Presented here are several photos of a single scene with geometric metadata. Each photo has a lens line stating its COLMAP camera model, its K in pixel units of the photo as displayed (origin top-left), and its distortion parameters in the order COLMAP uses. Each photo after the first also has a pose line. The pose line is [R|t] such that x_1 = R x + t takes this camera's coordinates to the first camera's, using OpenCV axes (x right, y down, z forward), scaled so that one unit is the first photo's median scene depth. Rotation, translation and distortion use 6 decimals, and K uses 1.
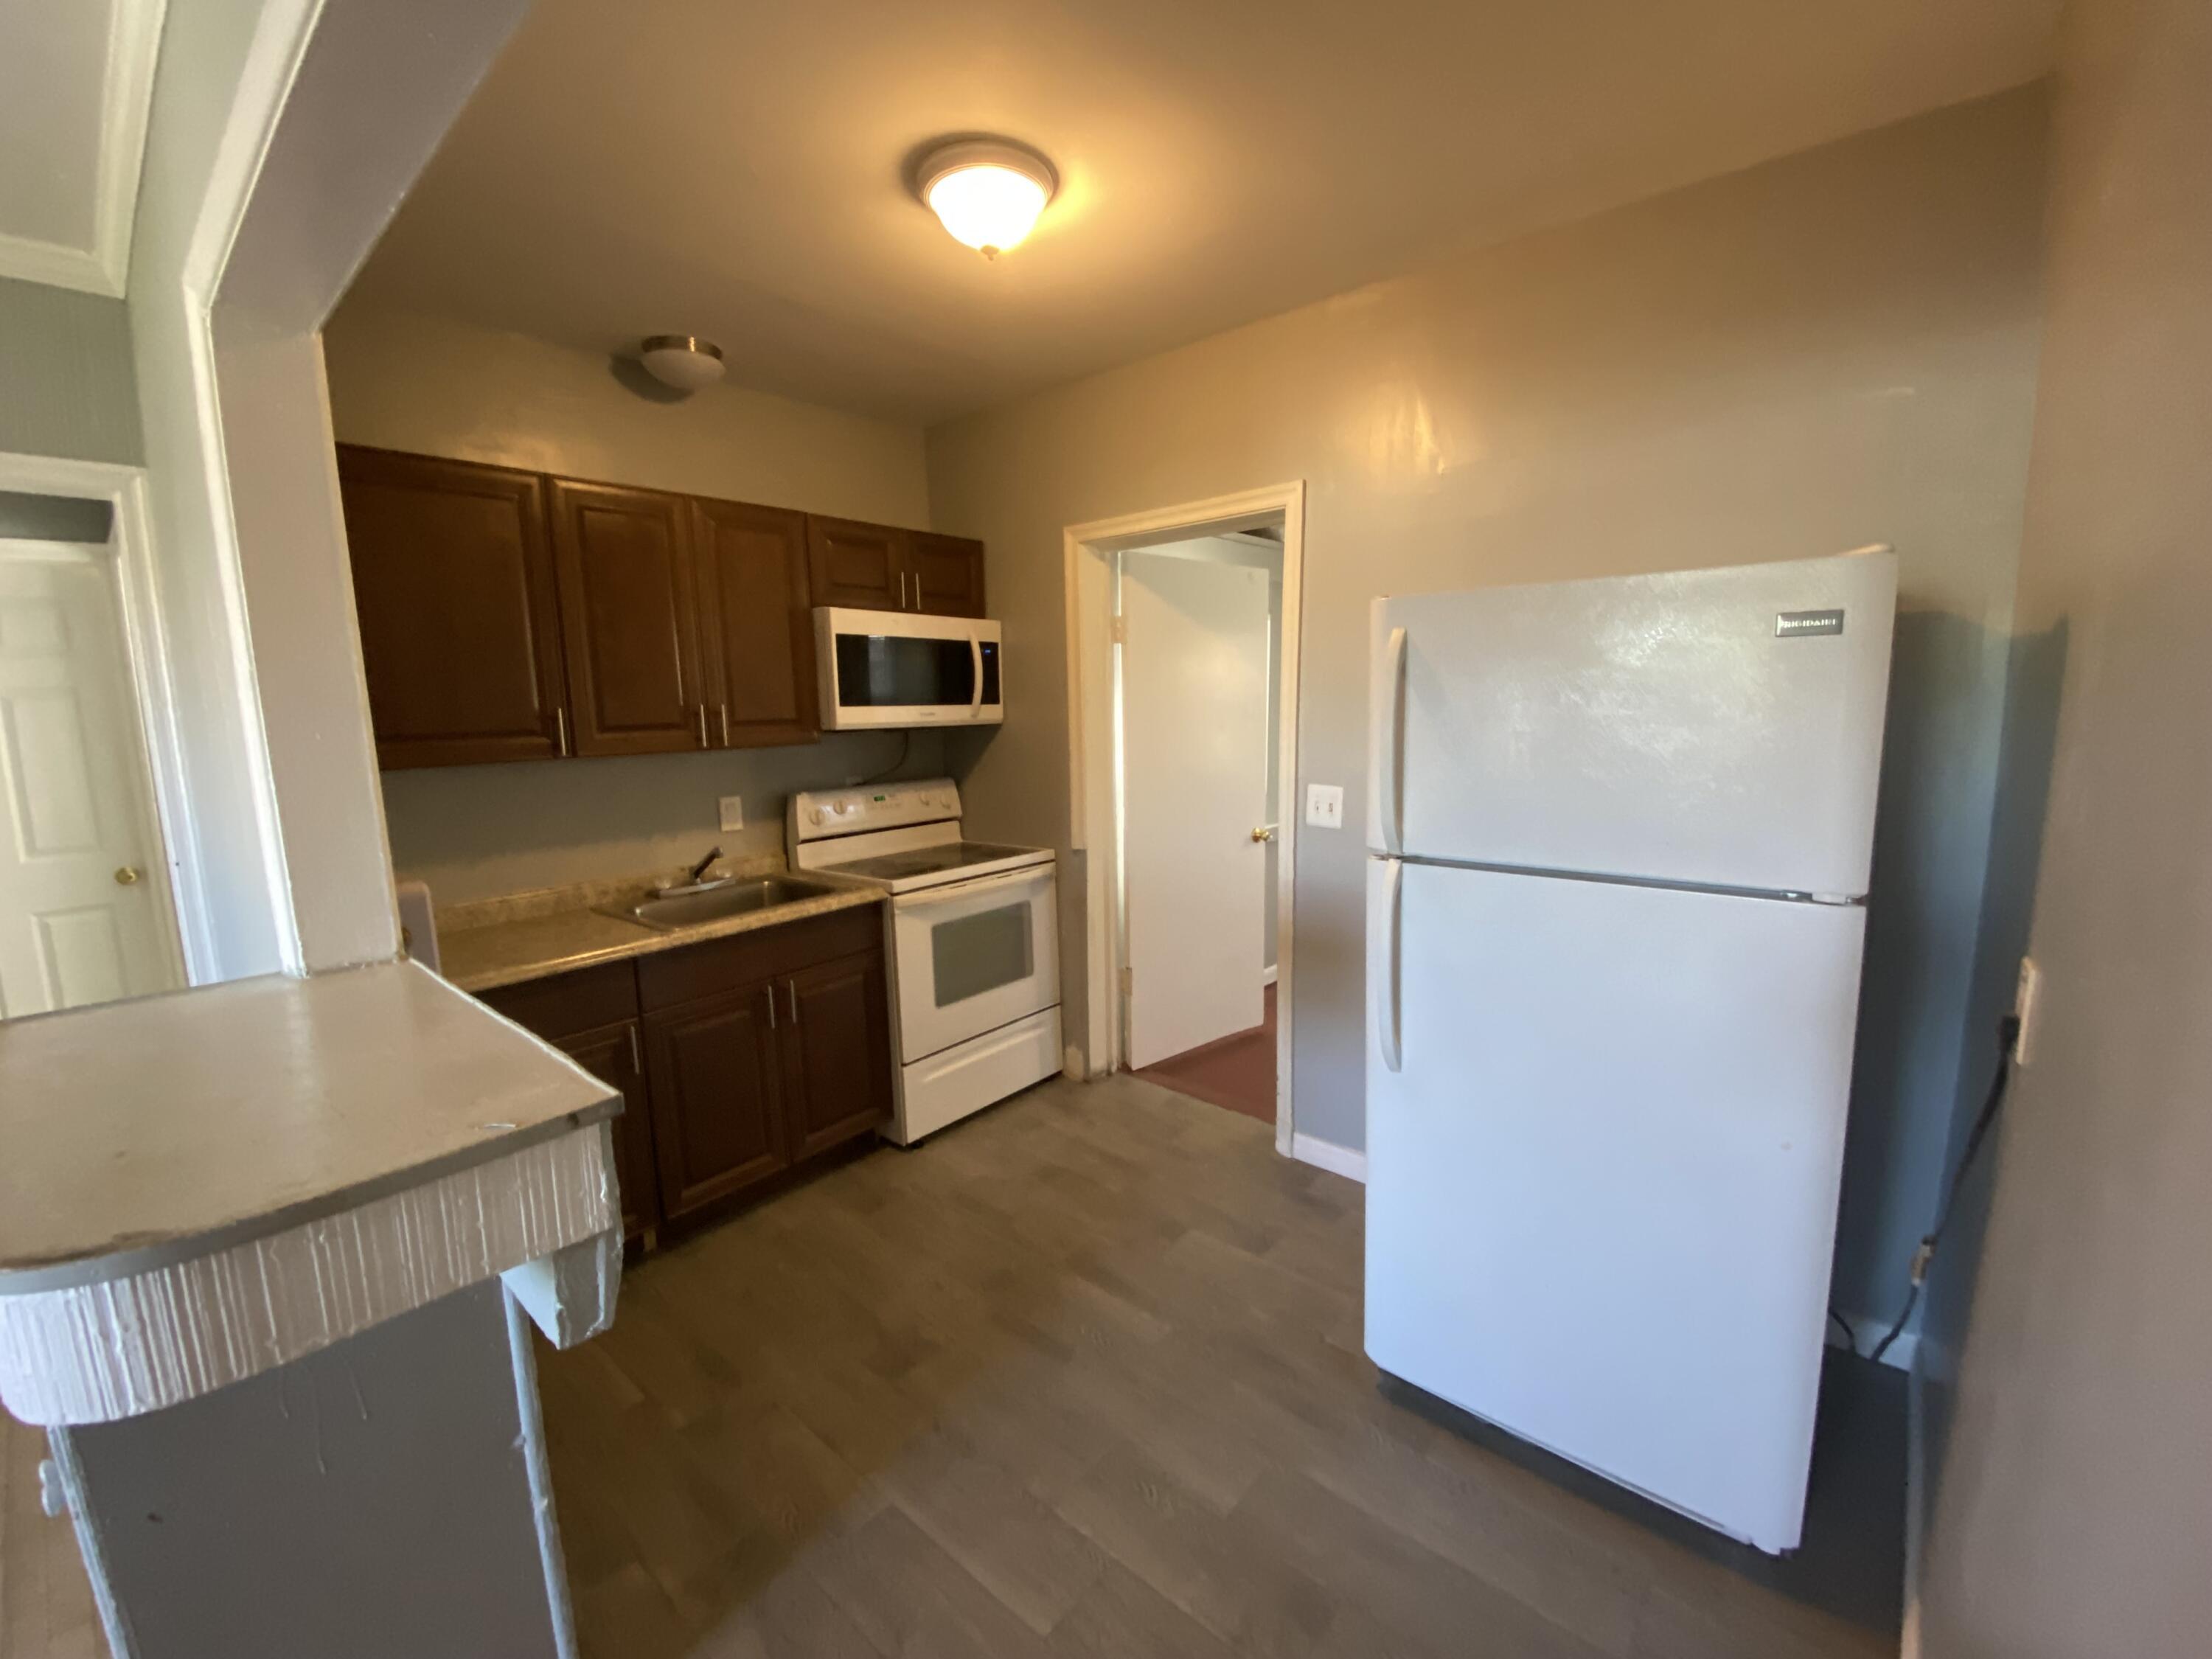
lens RADIAL K [[887.7, 0, 1104.2], [0, 887.7, 825.8], [0, 0, 1]] dist [-0.000193, -0.010900]
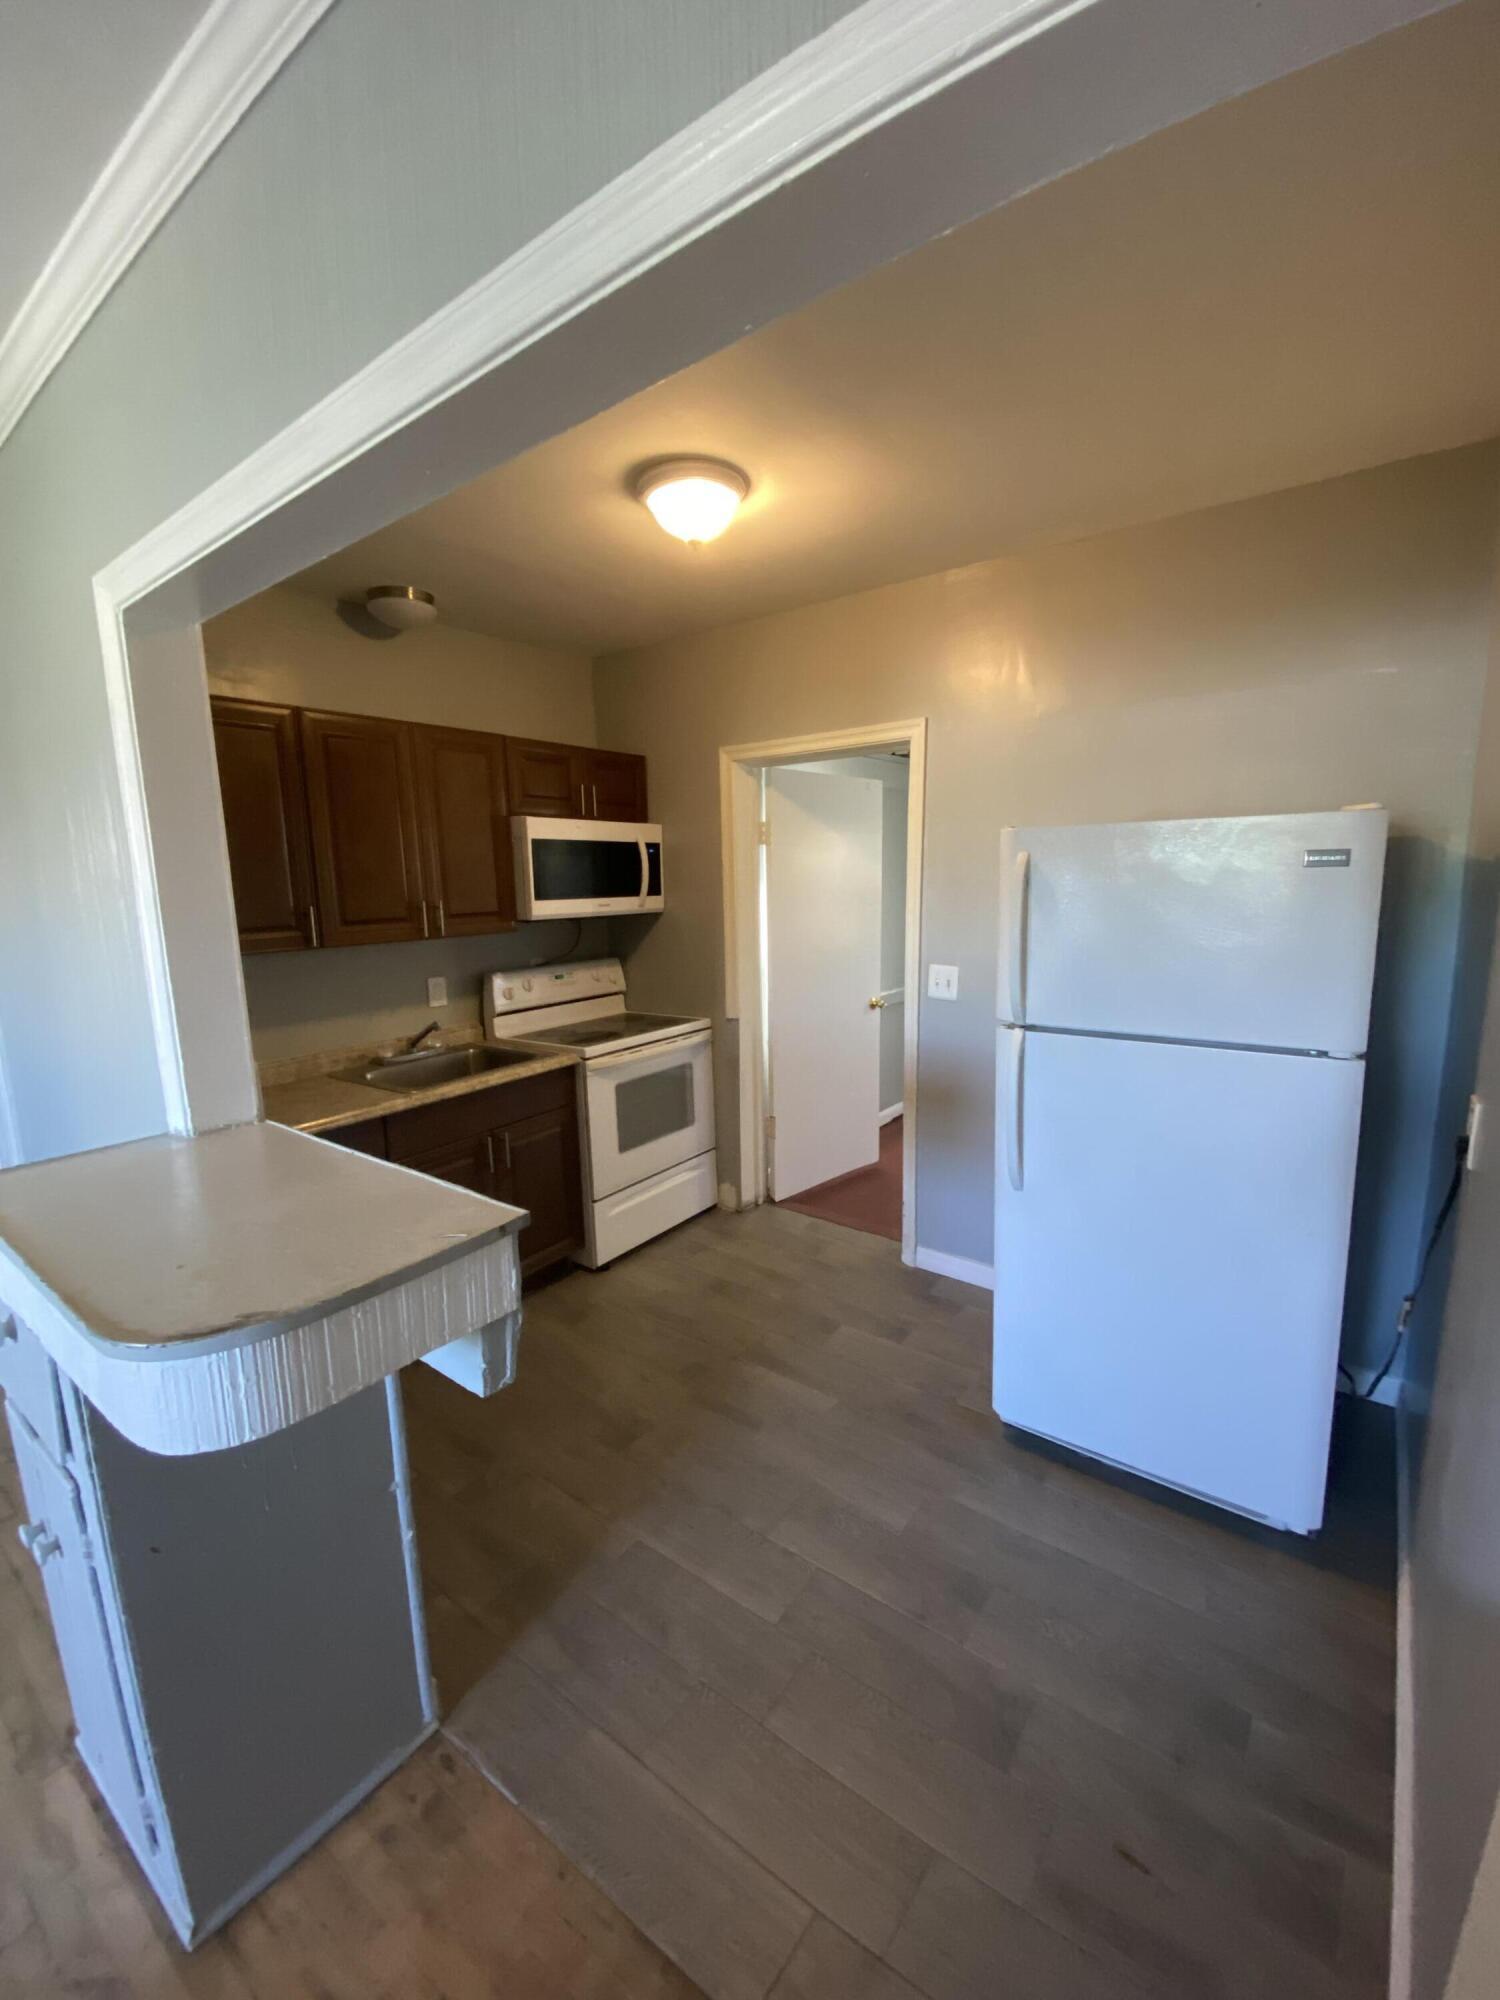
lens RADIAL K [[805.3, 0, 750.0], [0, 805.3, 1000.0], [0, 0, 1]] dist [-0.011469, -0.000134]
pose [[0.997570, -0.010922, 0.068814, -0.108303], [0.009954, 0.999847, 0.014397, -0.017957], [-0.068960, -0.013677, 0.997526, -0.108929]]
